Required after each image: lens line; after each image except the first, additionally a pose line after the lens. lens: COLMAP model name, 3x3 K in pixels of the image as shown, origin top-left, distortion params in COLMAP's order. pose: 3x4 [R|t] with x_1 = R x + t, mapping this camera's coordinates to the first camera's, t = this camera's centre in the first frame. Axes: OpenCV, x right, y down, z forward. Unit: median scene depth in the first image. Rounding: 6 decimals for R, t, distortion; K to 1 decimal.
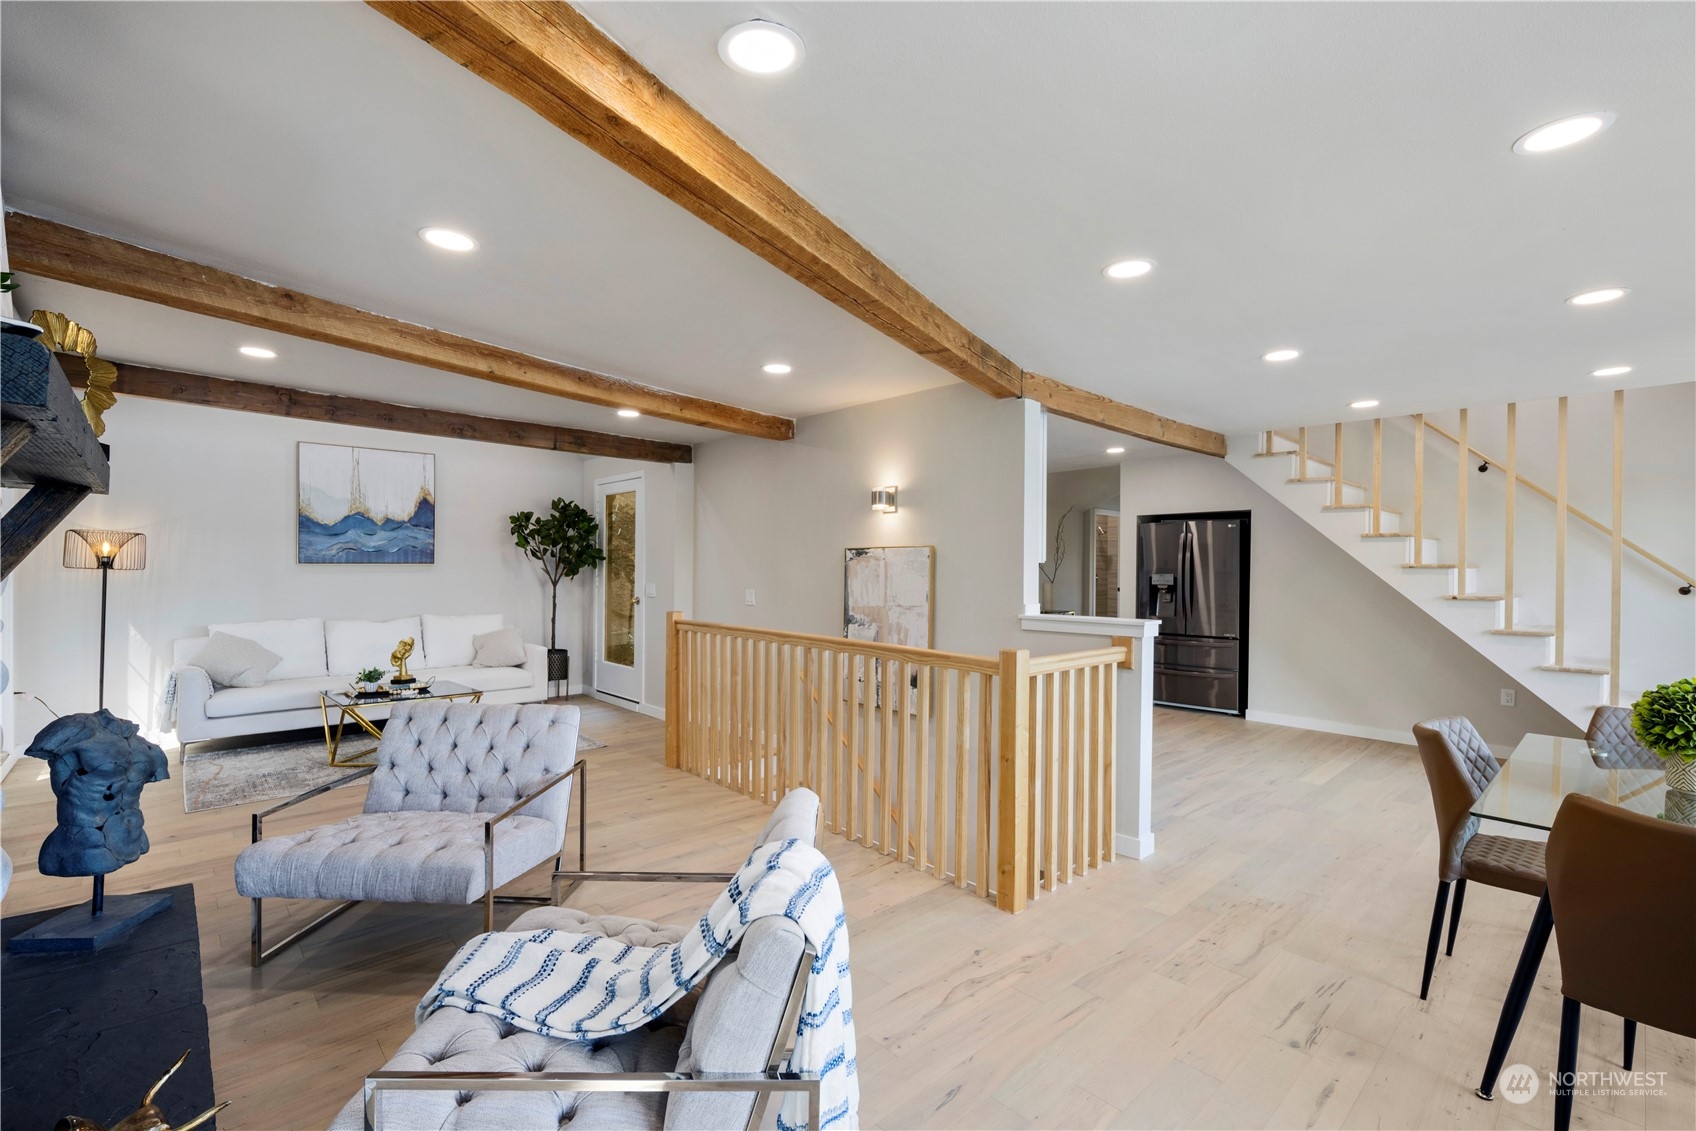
lens RADIAL K [[742.6, 0, 850.2], [0, 742.6, 567.1], [0, 0, 1]] dist [0.003505, -0.002249]
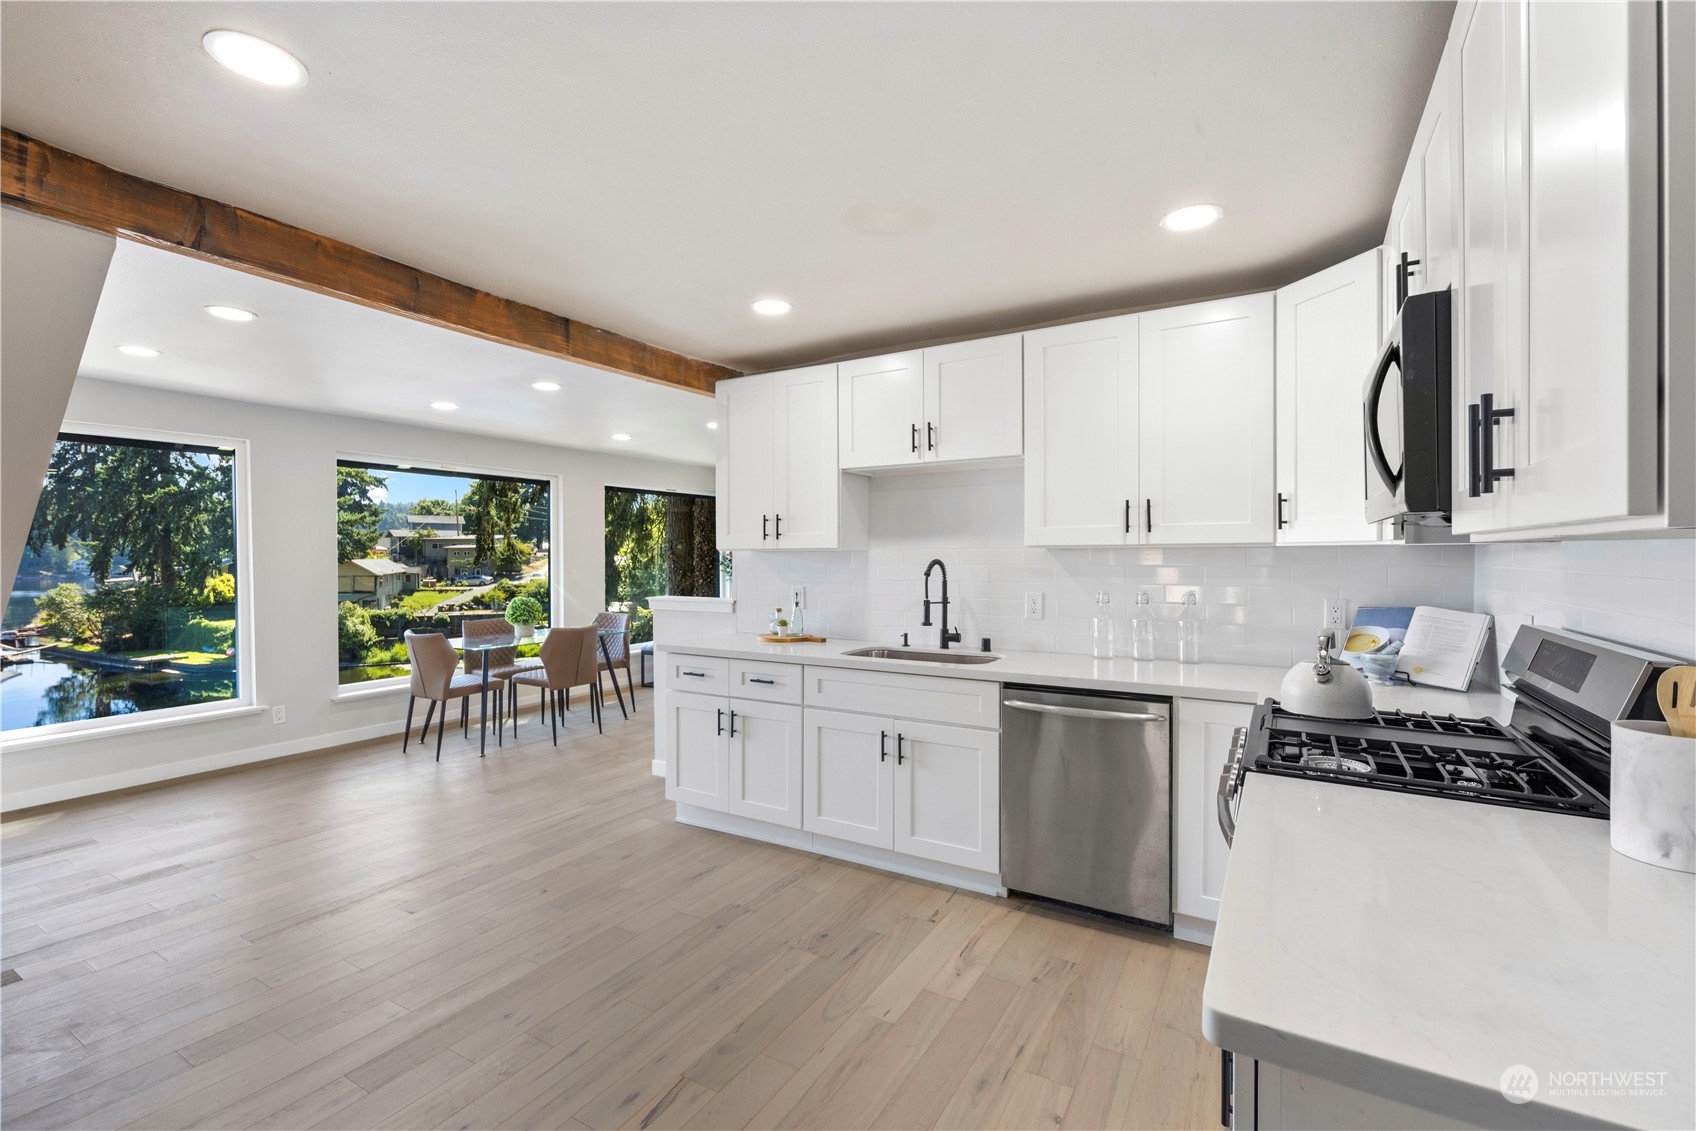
lens RADIAL K [[742.6, 0, 842.5], [0, 742.6, 562.5], [0, 0, 1]] dist [0.003505, -0.002249]
pose [[-0.965011, 0.000106, -0.262210, 0.210111], [-0.001725, 0.999976, 0.006754, 0.000089], [0.262205, 0.006970, -0.964987, 1.133648]]
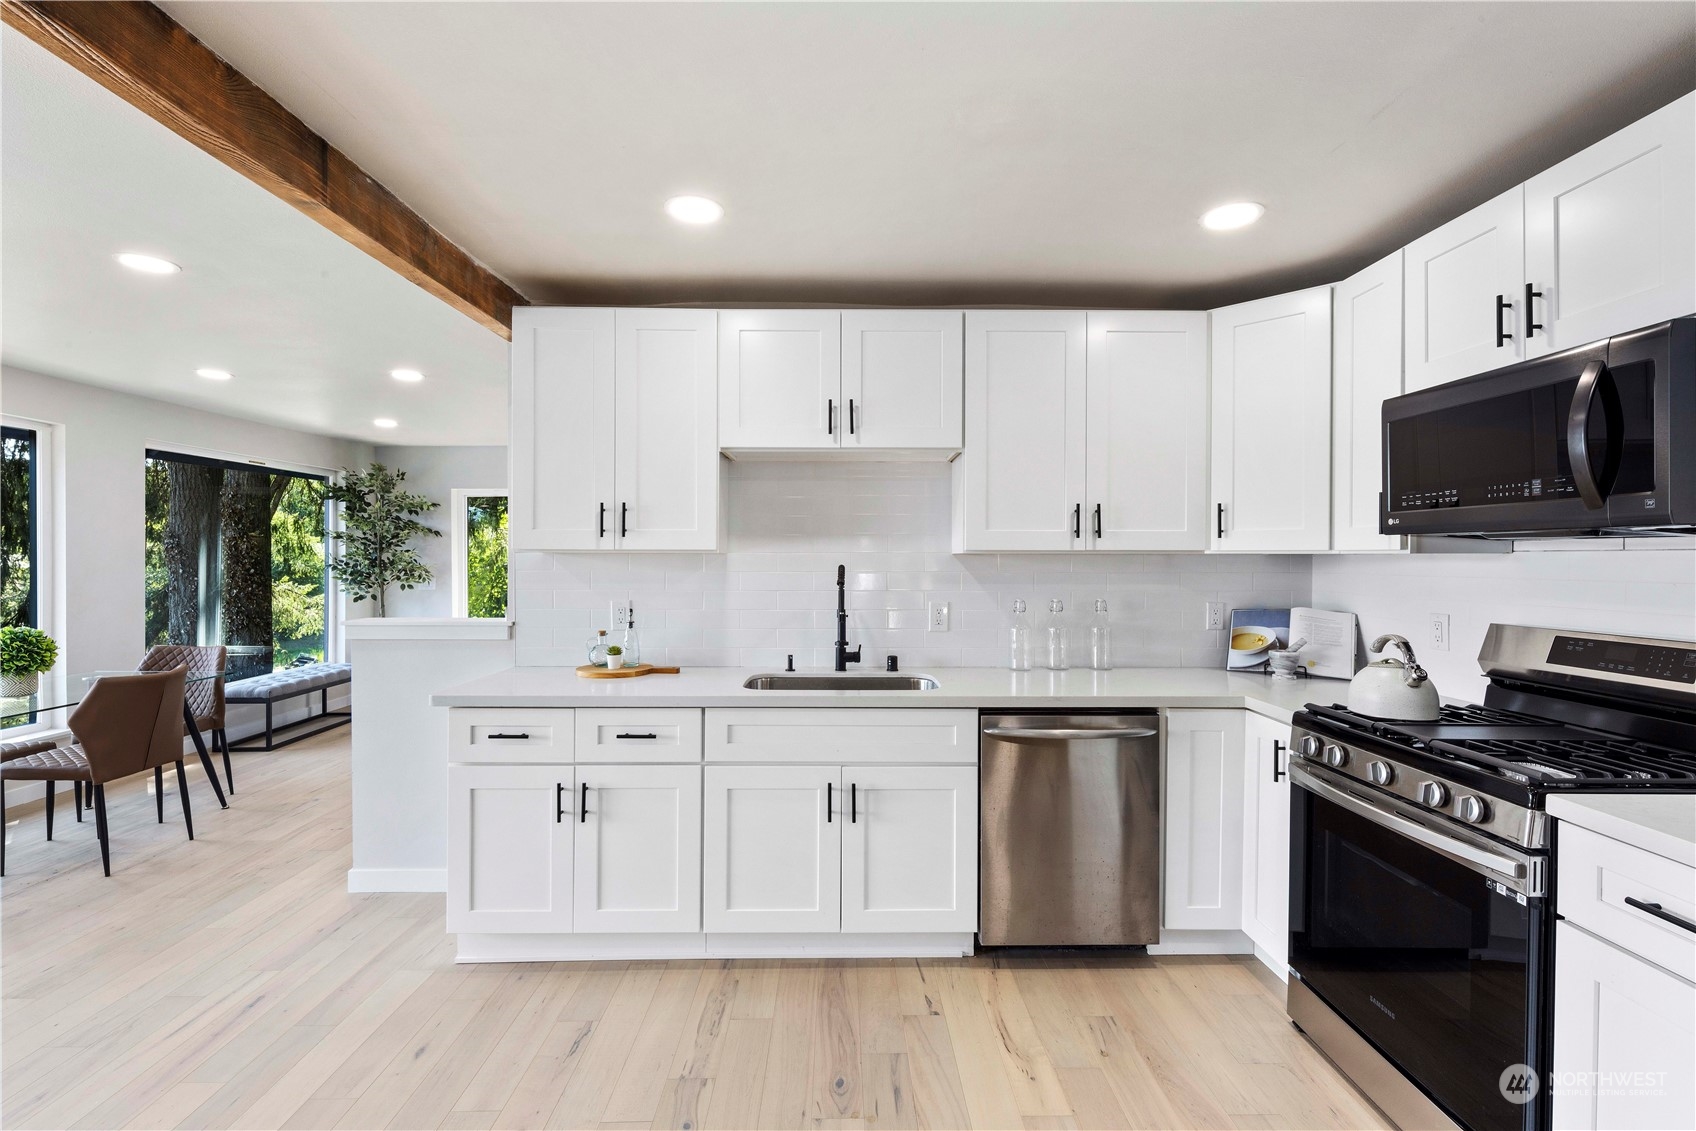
lens RADIAL K [[742.6, 0, 848.6], [0, 742.6, 561.0], [0, 0, 1]] dist [0.003505, -0.002249]
pose [[-0.682487, -0.006822, -0.730866, 0.313437], [-0.006940, 0.999972, -0.002853, 0.000207], [0.730865, 0.003125, -0.682515, 0.967403]]
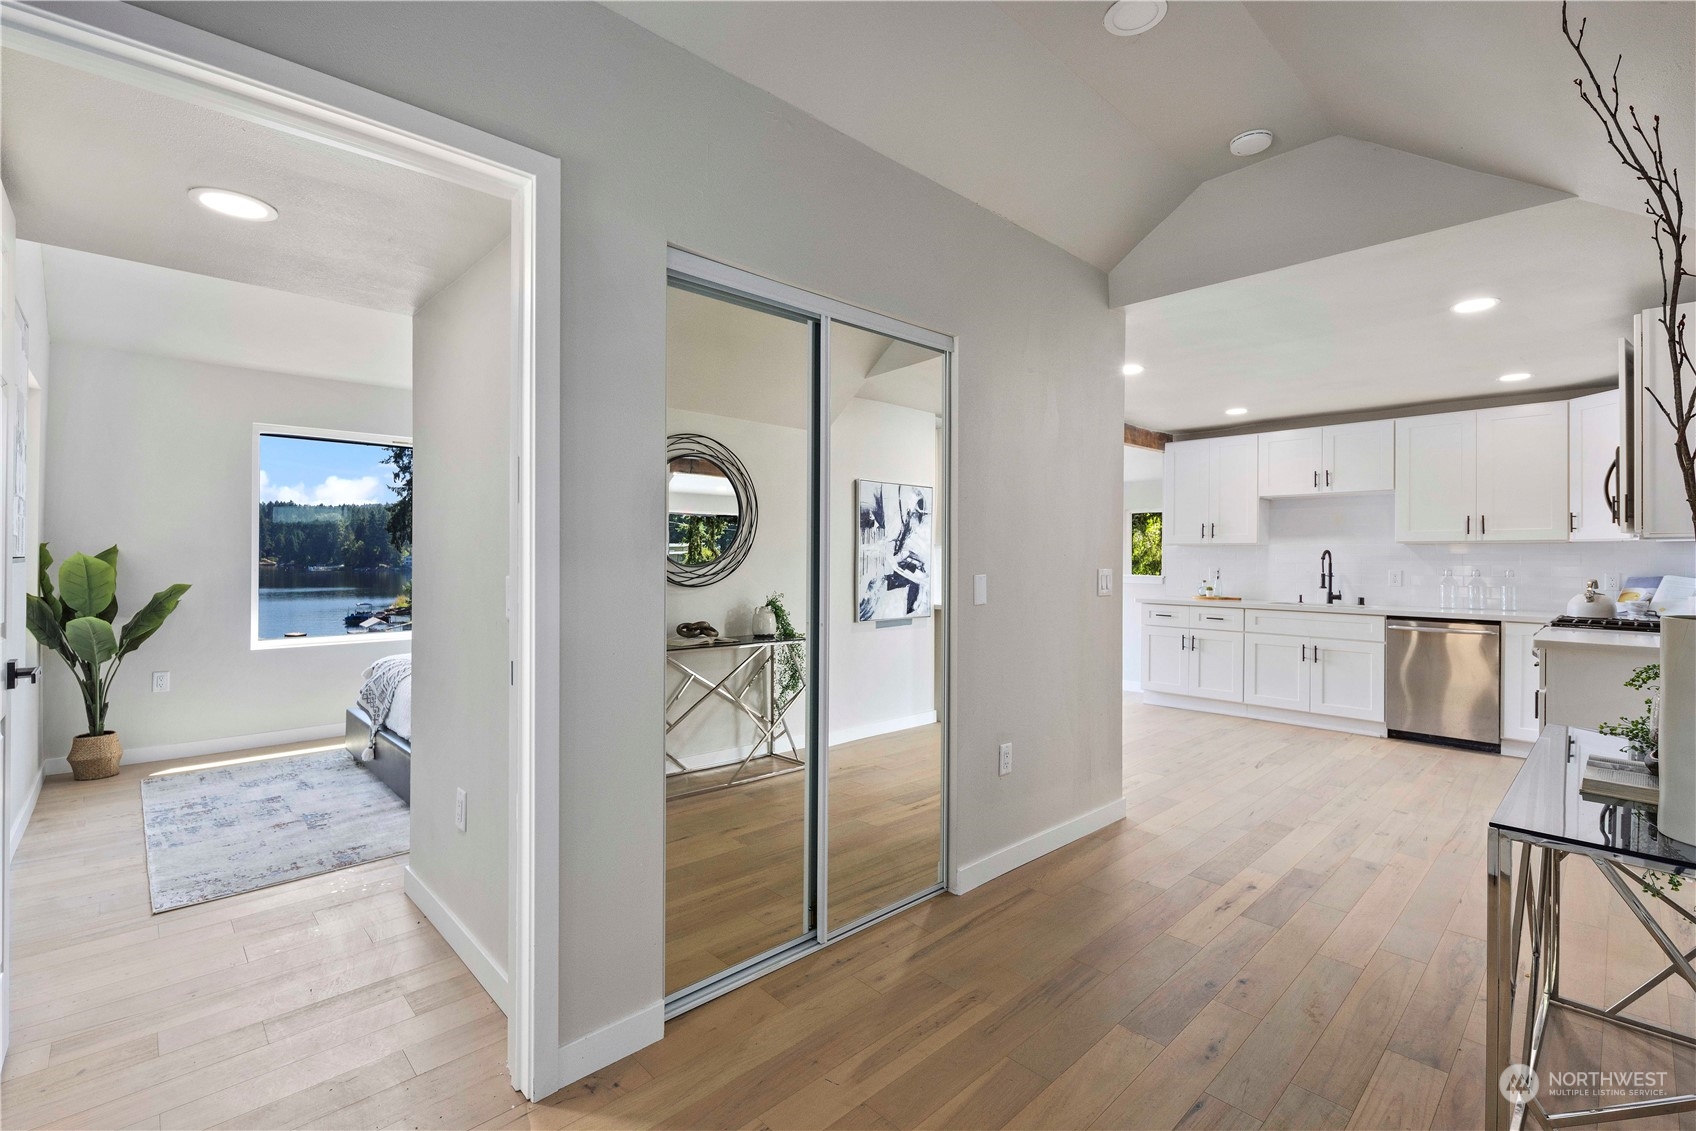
lens RADIAL K [[742.6, 0, 841.7], [0, 742.6, 555.7], [0, 0, 1]] dist [0.003505, -0.002249]
pose [[-0.999897, -0.013575, 0.004609, 0.542642], [-0.013596, 0.999898, -0.004444, 0.017818], [-0.004548, -0.004507, -0.999980, 1.490477]]
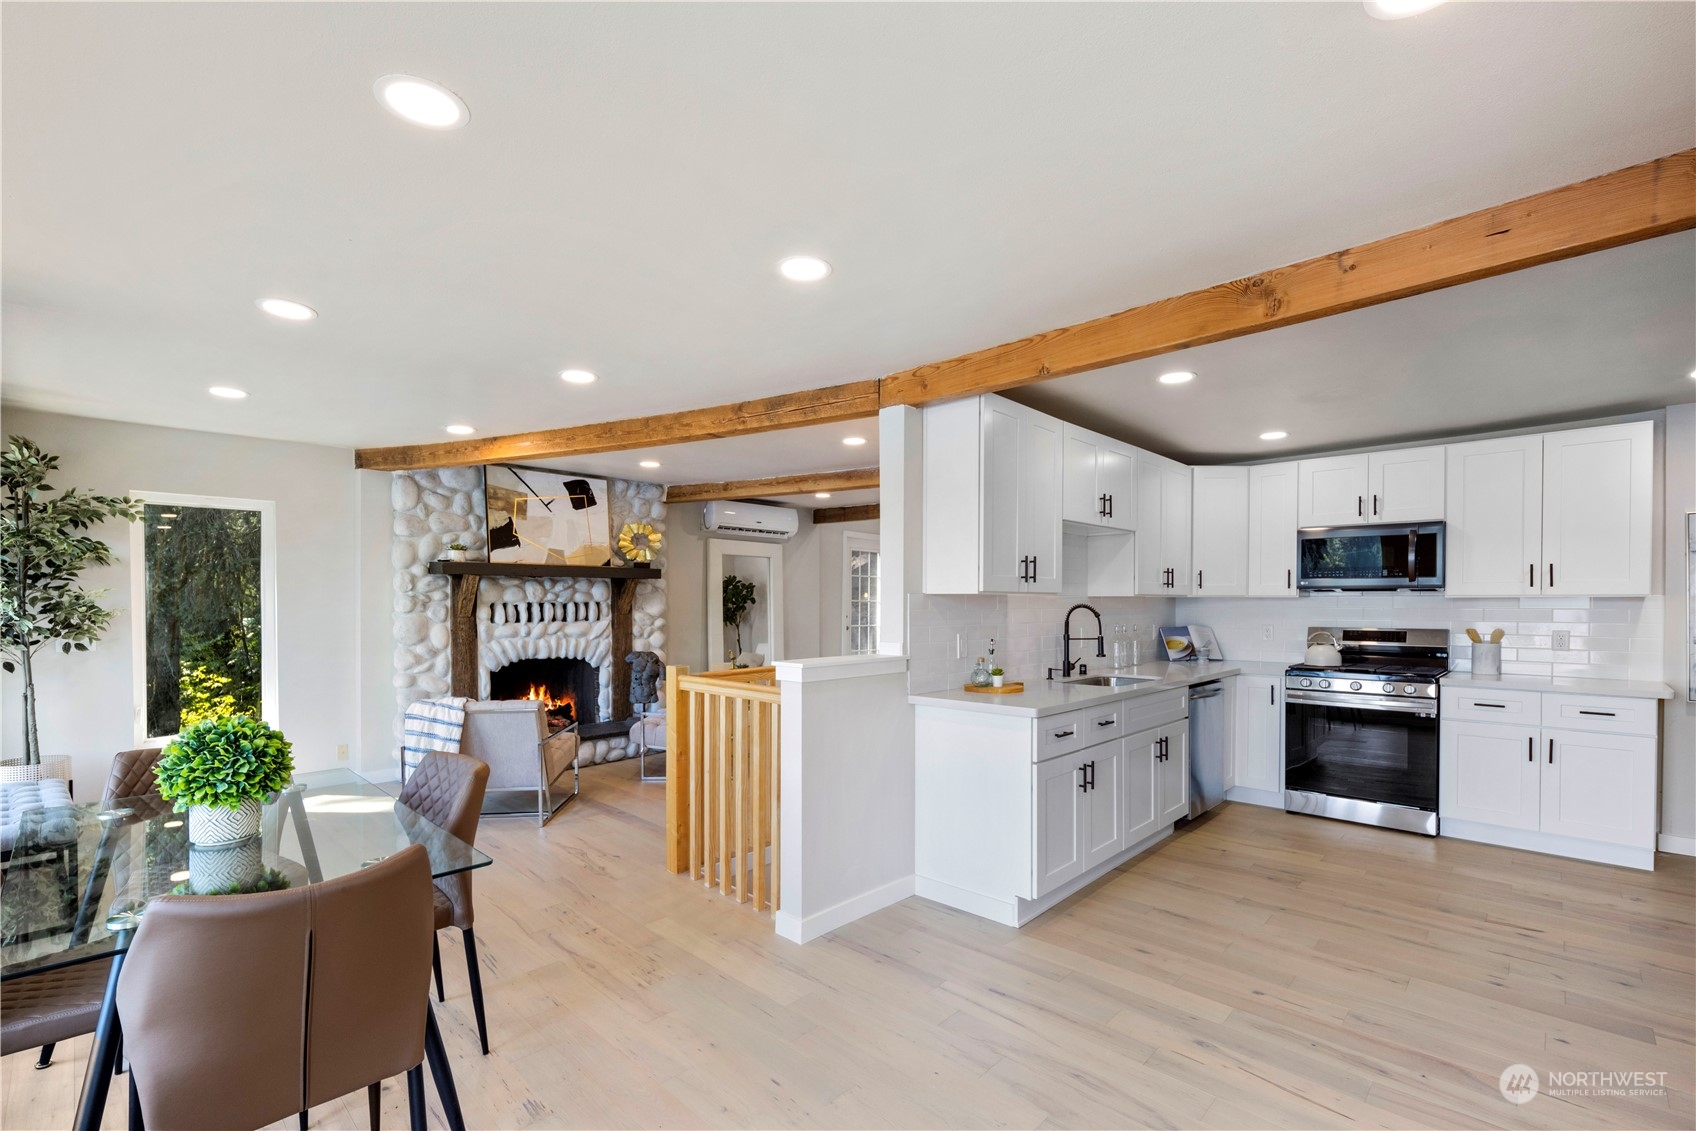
lens RADIAL K [[742.6, 0, 847.4], [0, 742.6, 611.5], [0, 0, 1]] dist [0.003505, -0.002249]
pose [[0.045092, 0.003105, -0.998978, 0.597226], [0.000687, 0.999995, 0.003139, 0.005207], [0.998983, -0.000828, 0.045090, 0.491626]]
